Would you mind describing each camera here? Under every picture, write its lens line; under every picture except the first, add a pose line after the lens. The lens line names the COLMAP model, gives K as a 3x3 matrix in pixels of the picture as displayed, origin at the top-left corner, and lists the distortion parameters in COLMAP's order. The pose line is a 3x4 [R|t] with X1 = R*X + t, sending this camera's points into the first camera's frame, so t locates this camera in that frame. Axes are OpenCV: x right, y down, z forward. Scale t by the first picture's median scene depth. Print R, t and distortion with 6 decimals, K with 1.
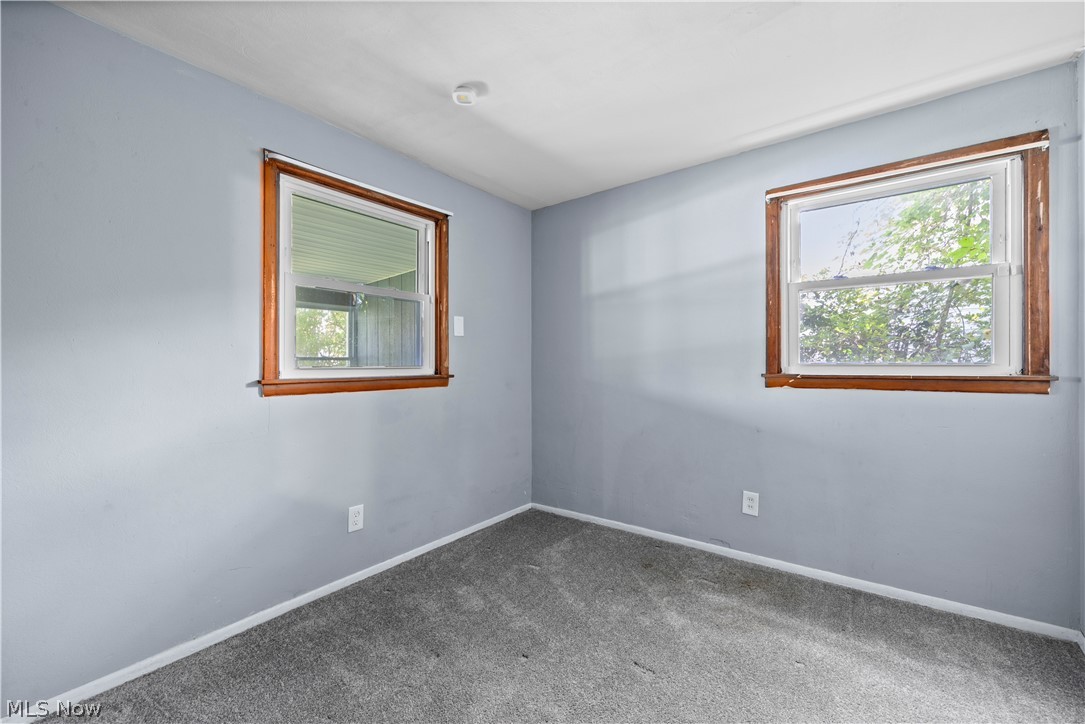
lens RADIAL K [[440.1, 0, 543.5], [0, 440.1, 360.0], [0, 0, 1]] dist [0.001697, -0.000619]
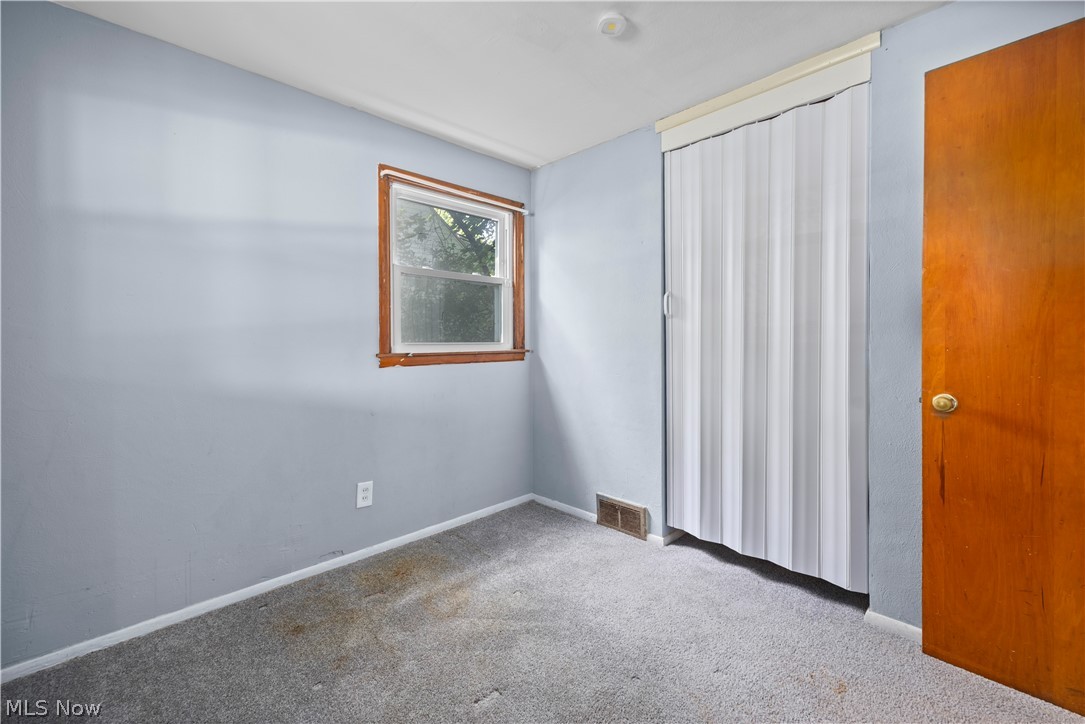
lens RADIAL K [[440.1, 0, 549.6], [0, 440.1, 346.6], [0, 0, 1]] dist [0.001697, -0.000619]
pose [[0.157328, -0.010100, 0.987495, -0.391069], [0.000018, 0.999948, 0.010225, 0.005852], [-0.987546, -0.001591, 0.157320, 0.485553]]
